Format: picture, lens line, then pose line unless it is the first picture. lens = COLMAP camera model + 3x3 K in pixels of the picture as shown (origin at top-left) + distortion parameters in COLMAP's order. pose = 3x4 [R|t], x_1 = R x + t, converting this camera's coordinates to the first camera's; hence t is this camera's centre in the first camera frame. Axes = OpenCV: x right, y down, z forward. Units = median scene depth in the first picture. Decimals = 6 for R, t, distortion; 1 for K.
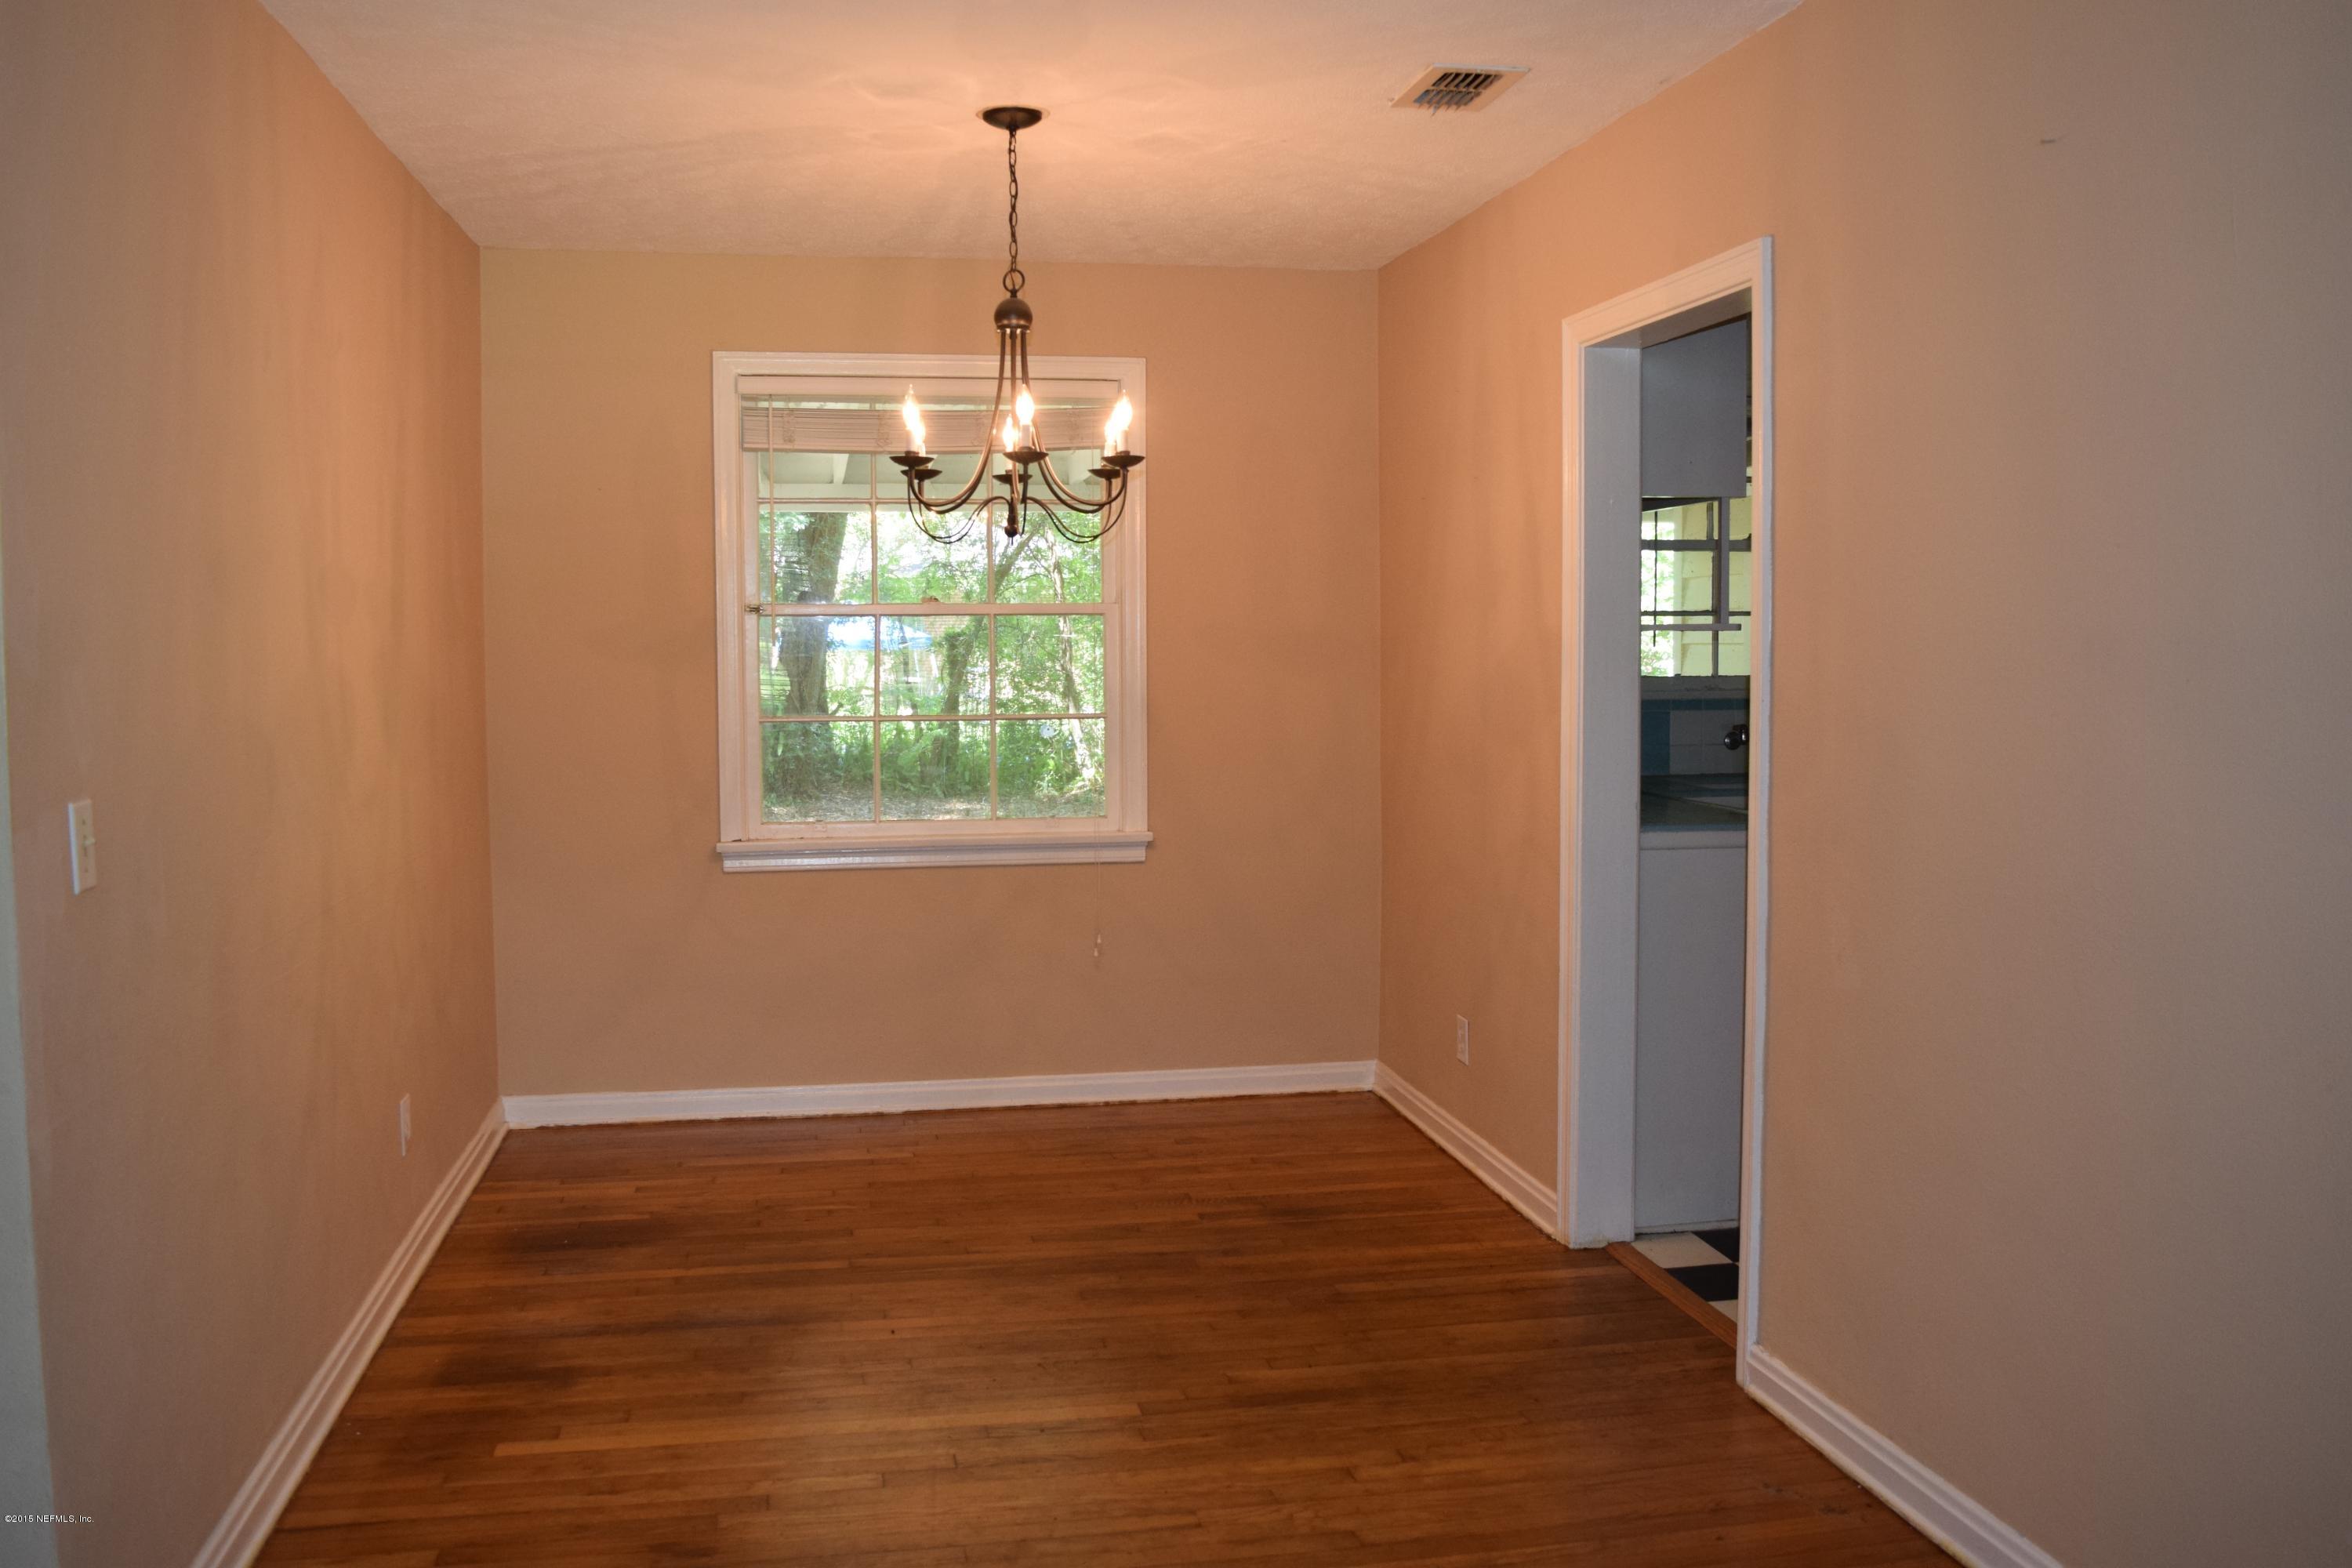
lens RADIAL K [[1980.1, 0, 1175.7], [0, 1980.1, 775.0], [0, 0, 1]] dist [-0.088779, 0.010612]
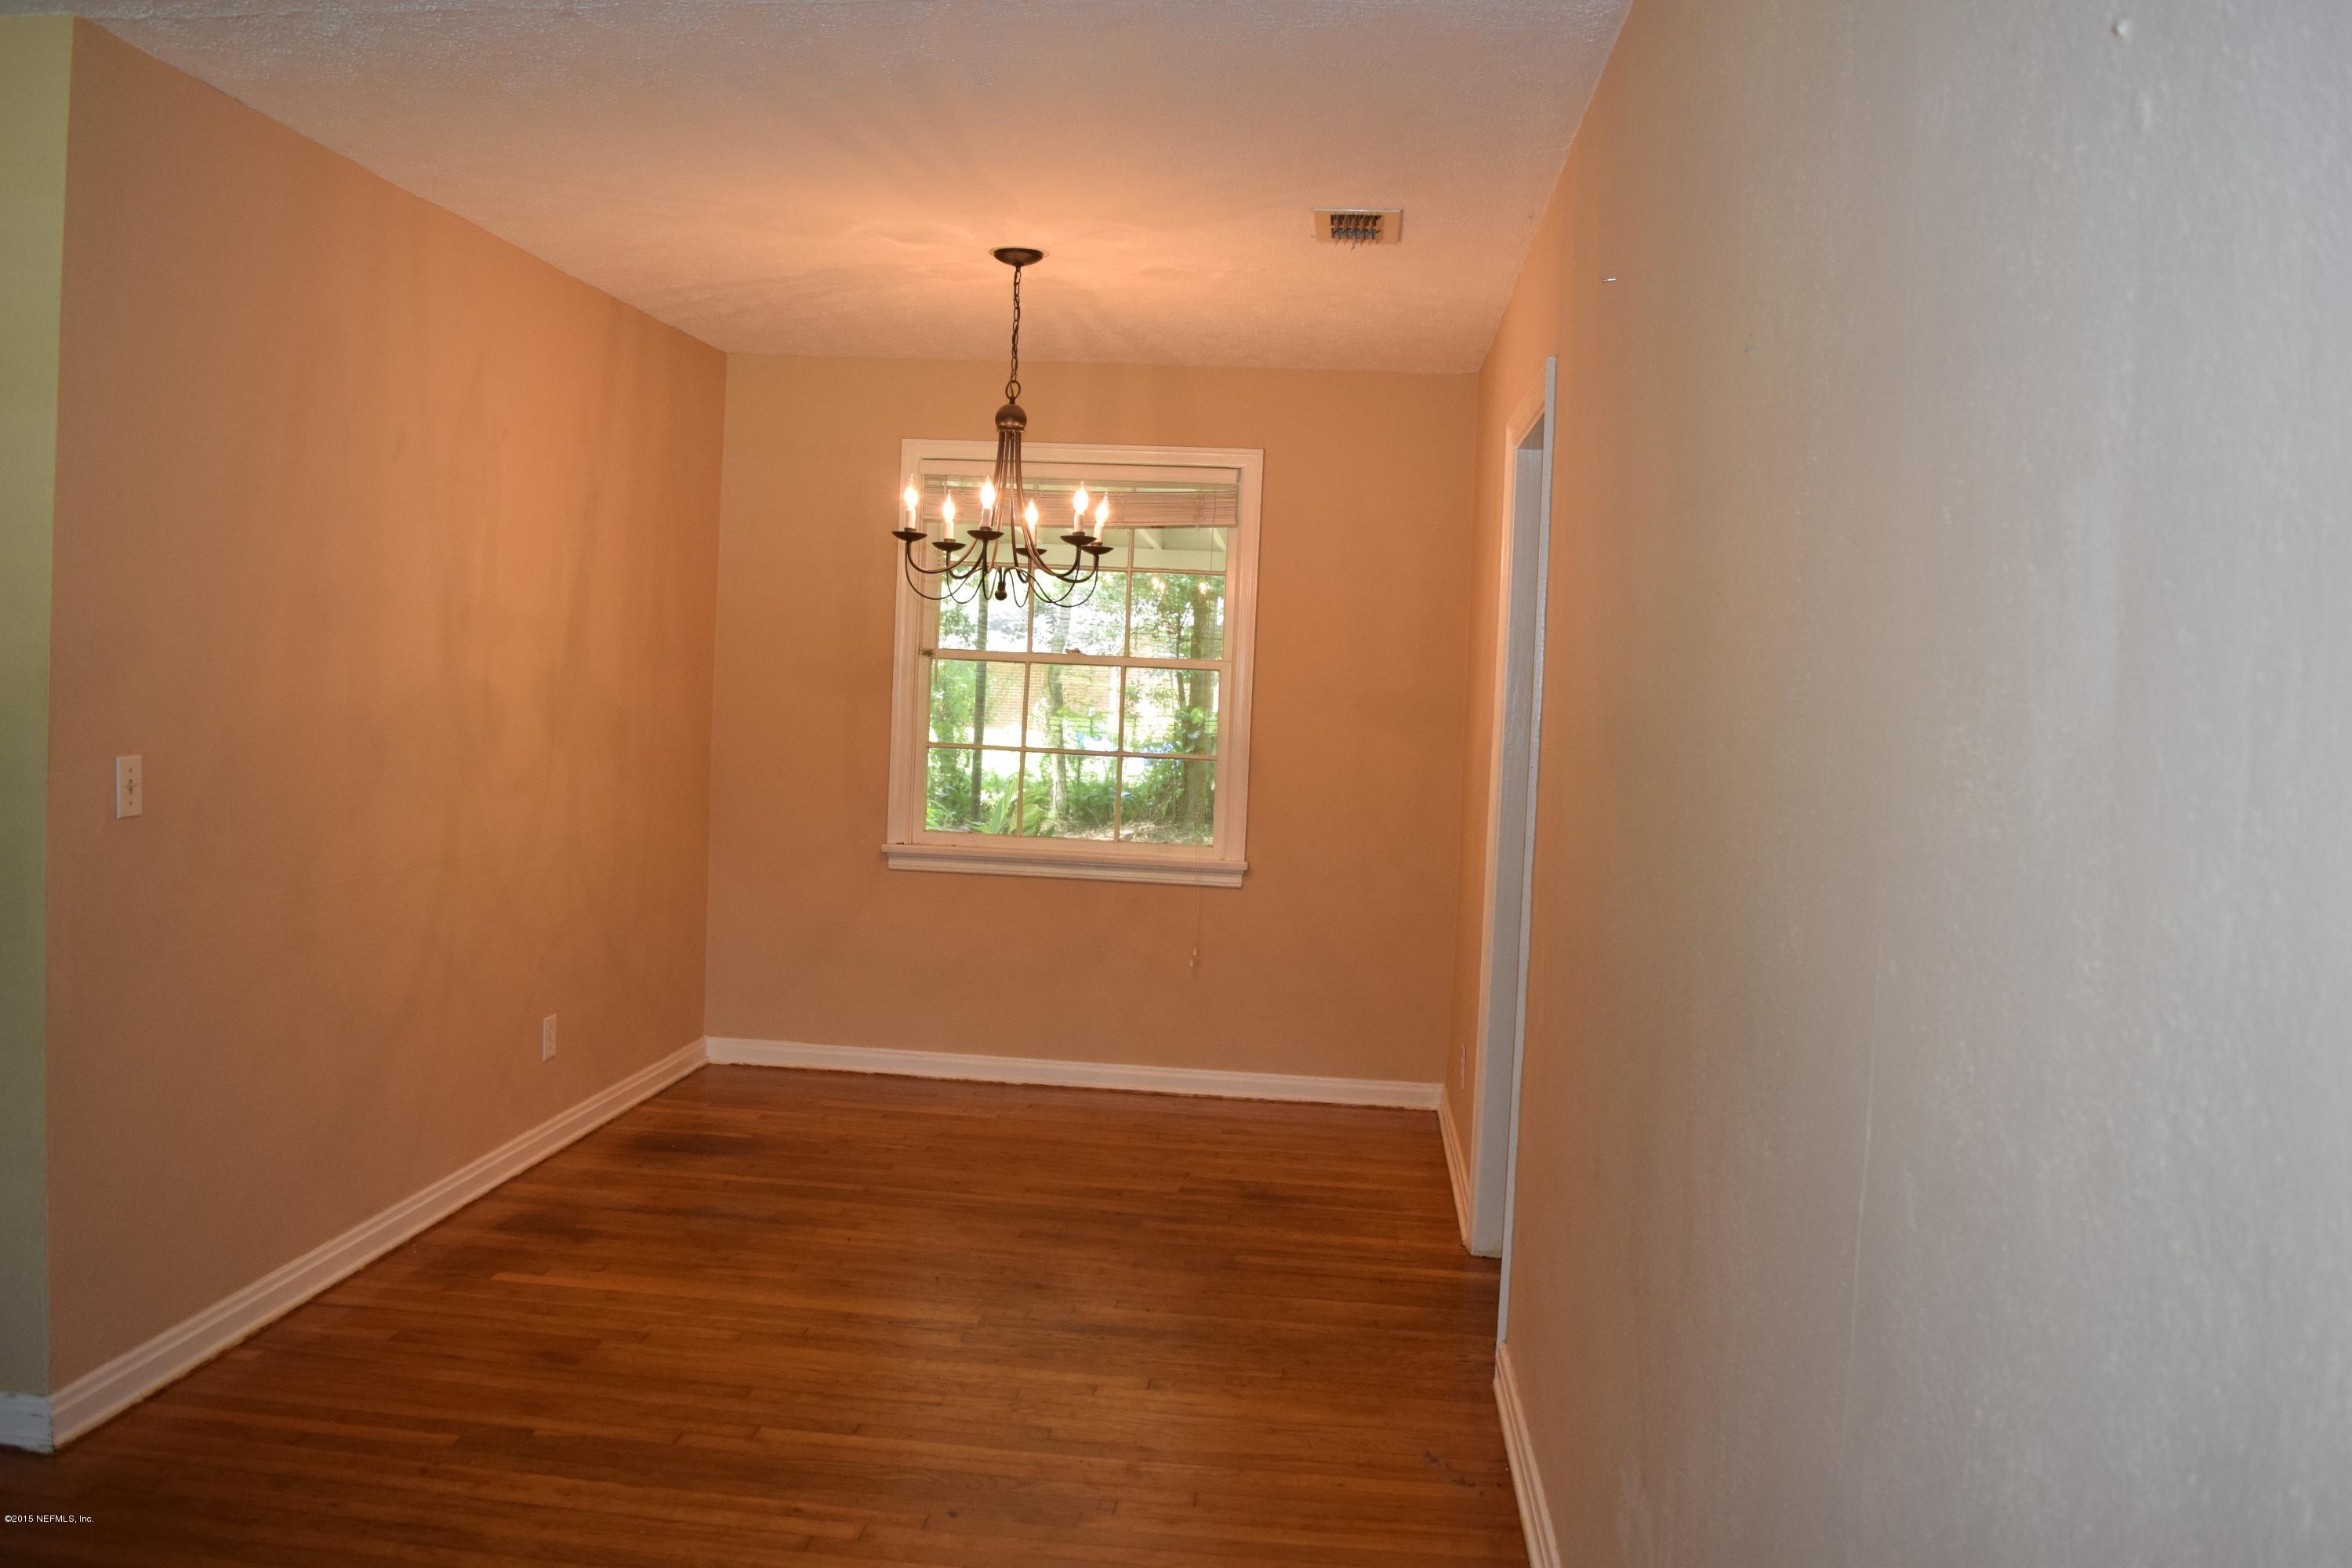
lens RADIAL K [[1852.9, 0, 1174.8], [0, 1852.9, 780.0], [0, 0, 1]] dist [-0.091570, 0.002119]
pose [[0.960832, 0.061479, -0.270225, 0.332075], [-0.067613, 0.997621, -0.013440, -0.002134], [0.268756, 0.031184, 0.962703, -0.061315]]
